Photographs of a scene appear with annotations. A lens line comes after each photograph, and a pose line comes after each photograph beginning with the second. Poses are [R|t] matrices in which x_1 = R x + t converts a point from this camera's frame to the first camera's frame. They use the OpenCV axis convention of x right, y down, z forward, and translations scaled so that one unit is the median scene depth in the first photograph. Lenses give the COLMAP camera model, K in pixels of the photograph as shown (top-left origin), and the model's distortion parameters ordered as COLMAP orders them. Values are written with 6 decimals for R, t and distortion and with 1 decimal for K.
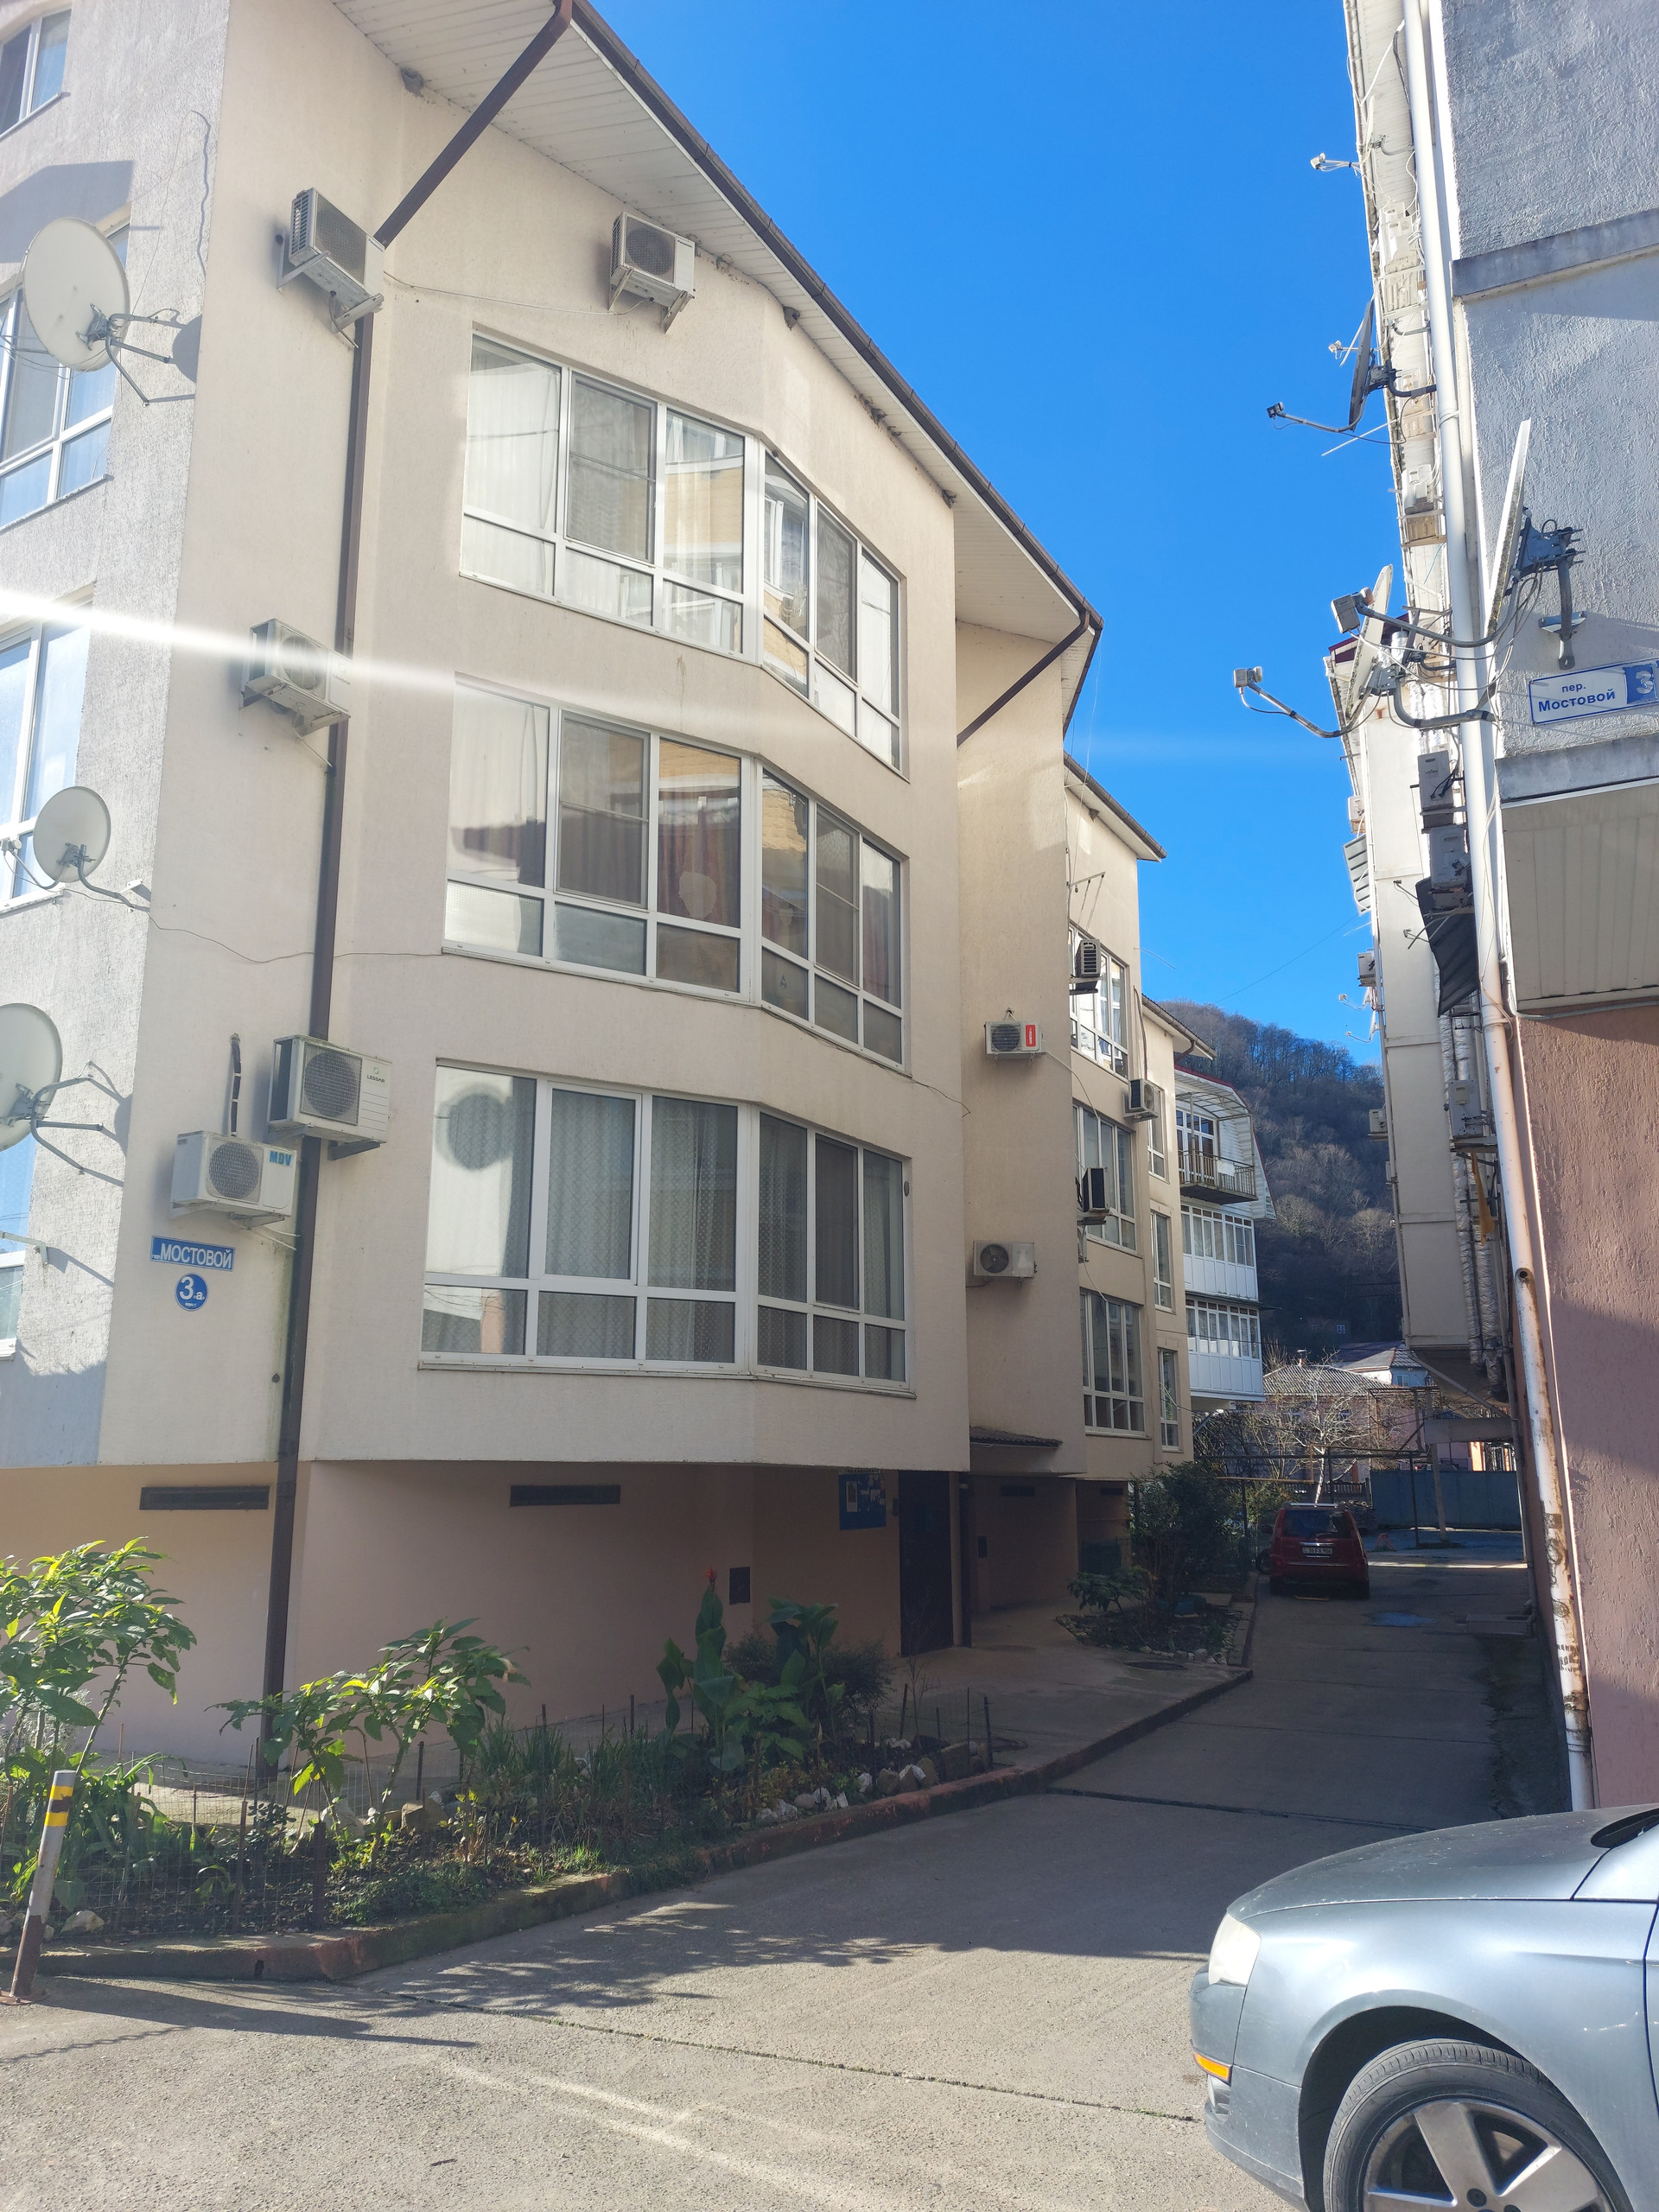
lens RADIAL K [[1600.6, 0, 822.5], [0, 1600.6, 1108.5], [0, 0, 1]] dist [0.071769, -0.062537]
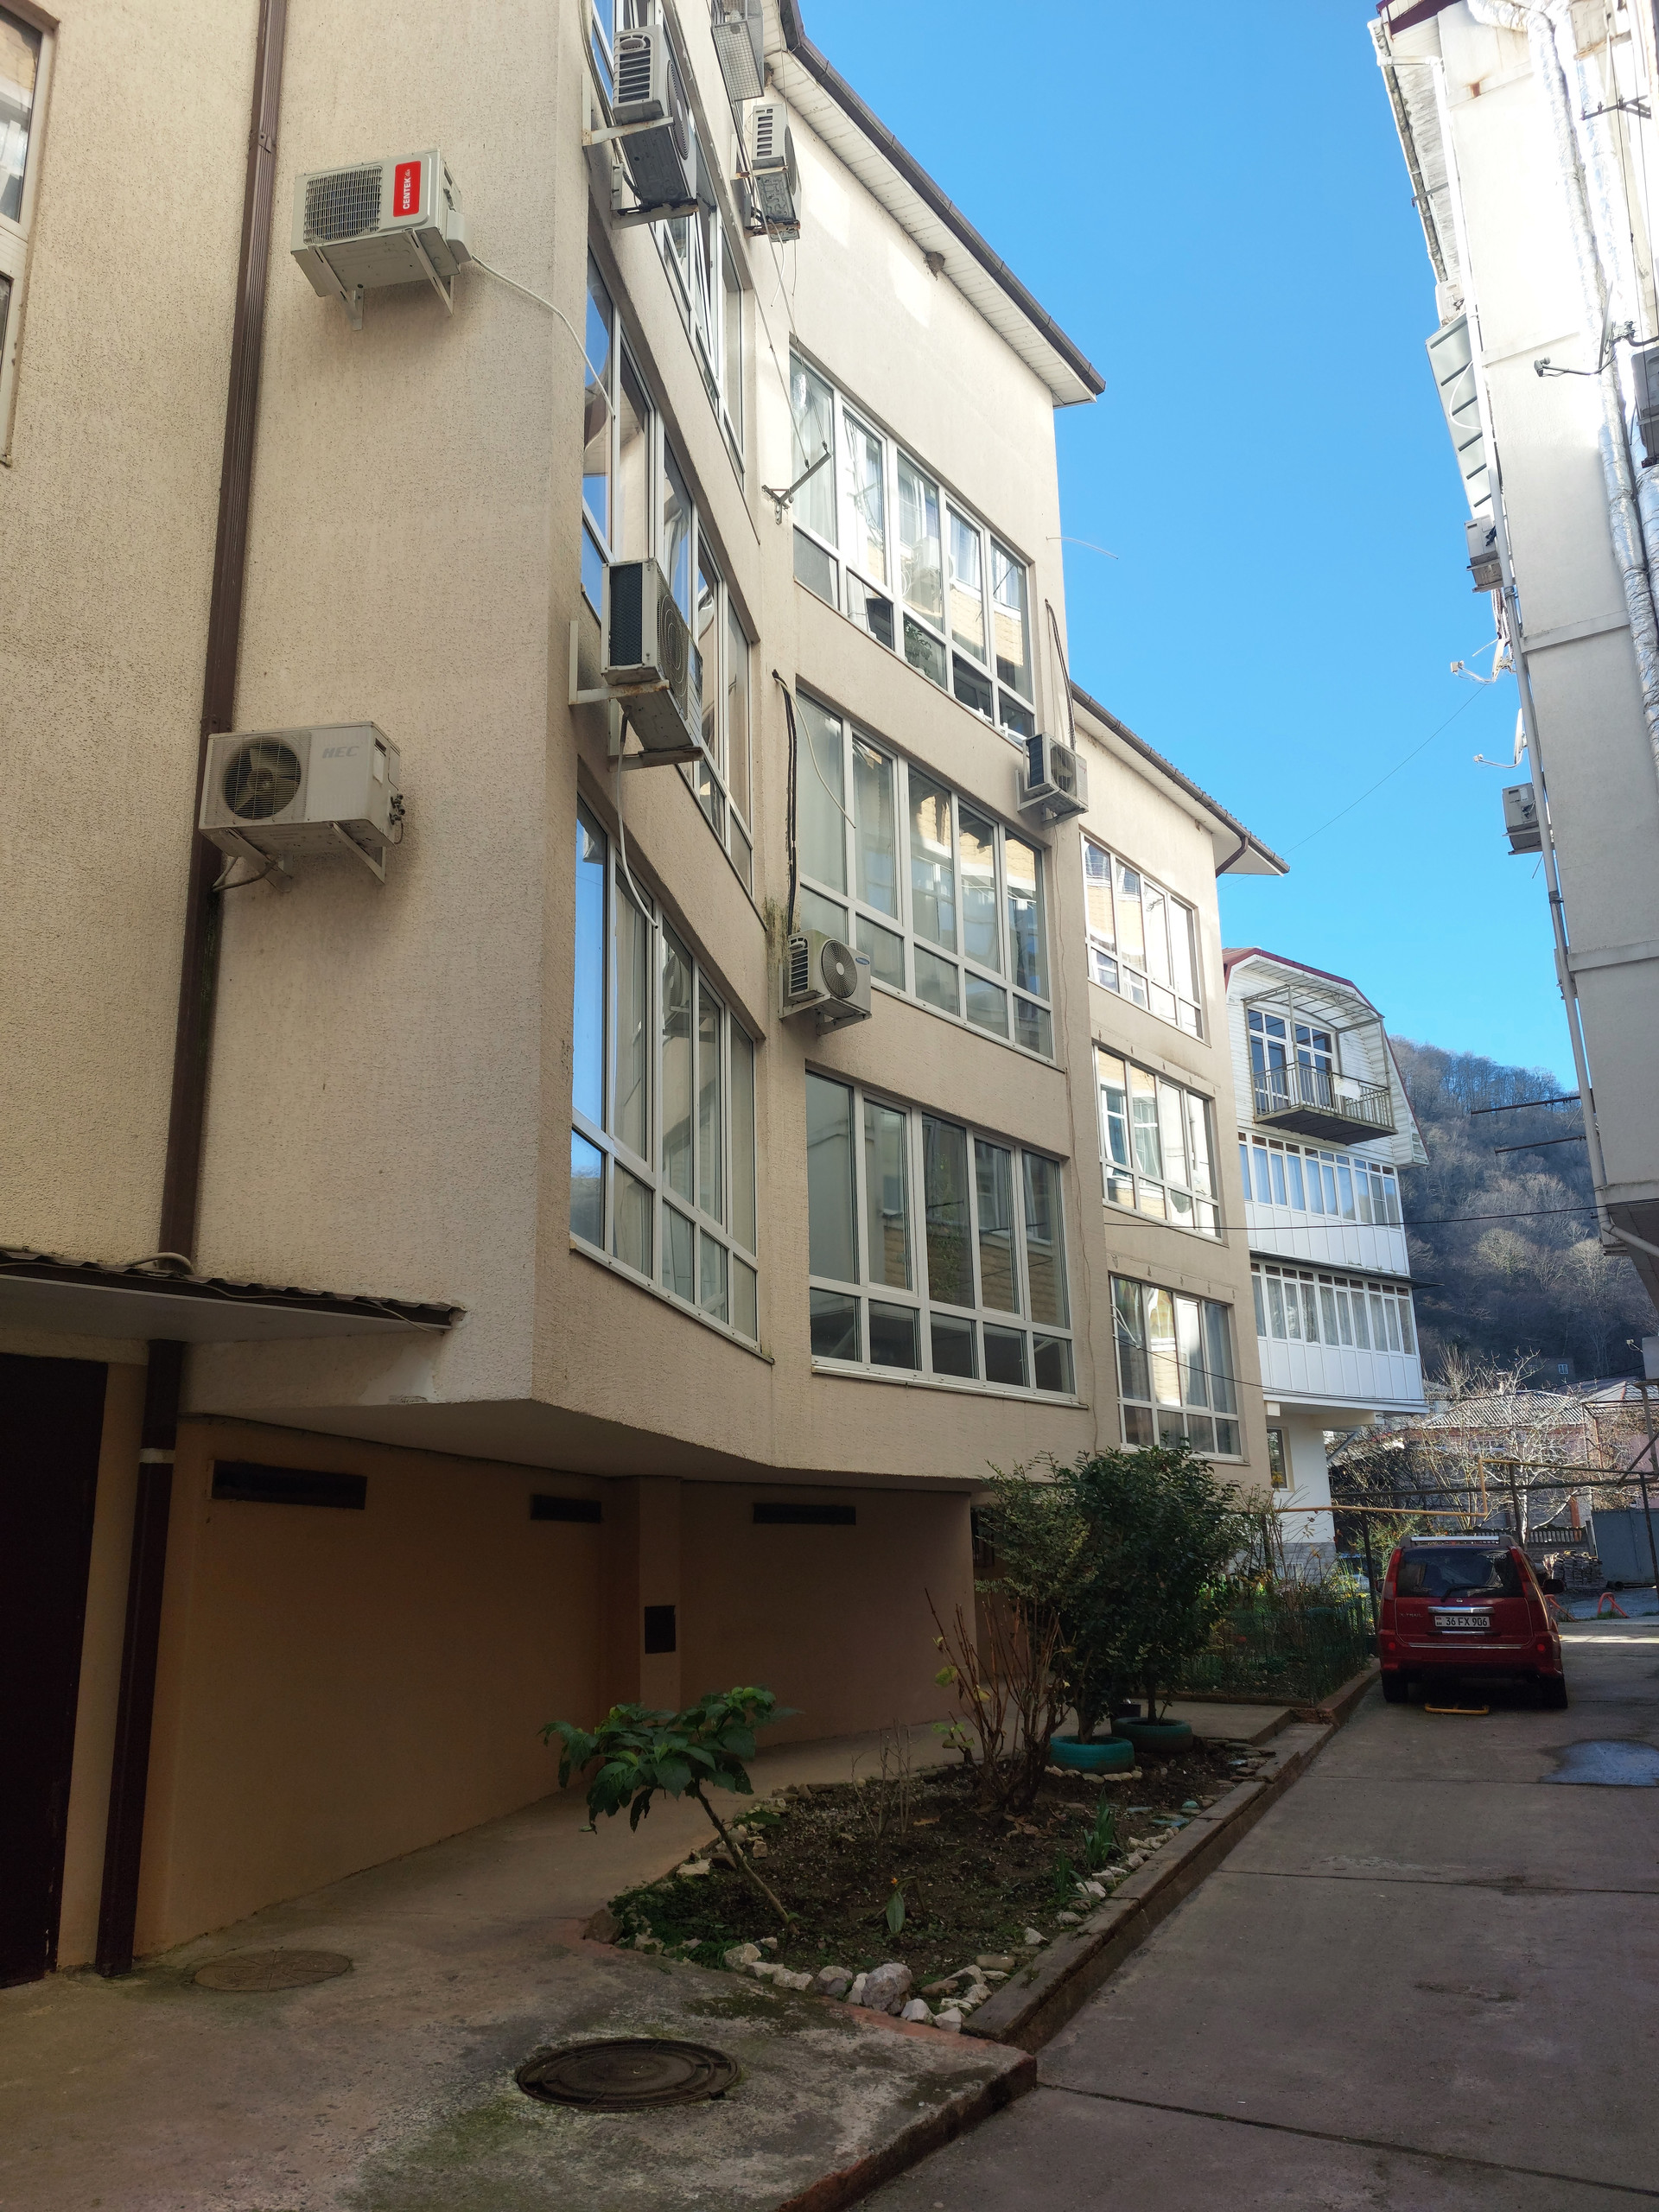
lens RADIAL K [[1600.6, 0, 830.7], [0, 1600.6, 1116.0], [0, 0, 1]] dist [0.071769, -0.062537]
pose [[0.992814, -0.054274, -0.106651, 0.093152], [0.049911, 0.997821, -0.043163, 0.066570], [0.108762, 0.037530, 0.993359, 0.244017]]
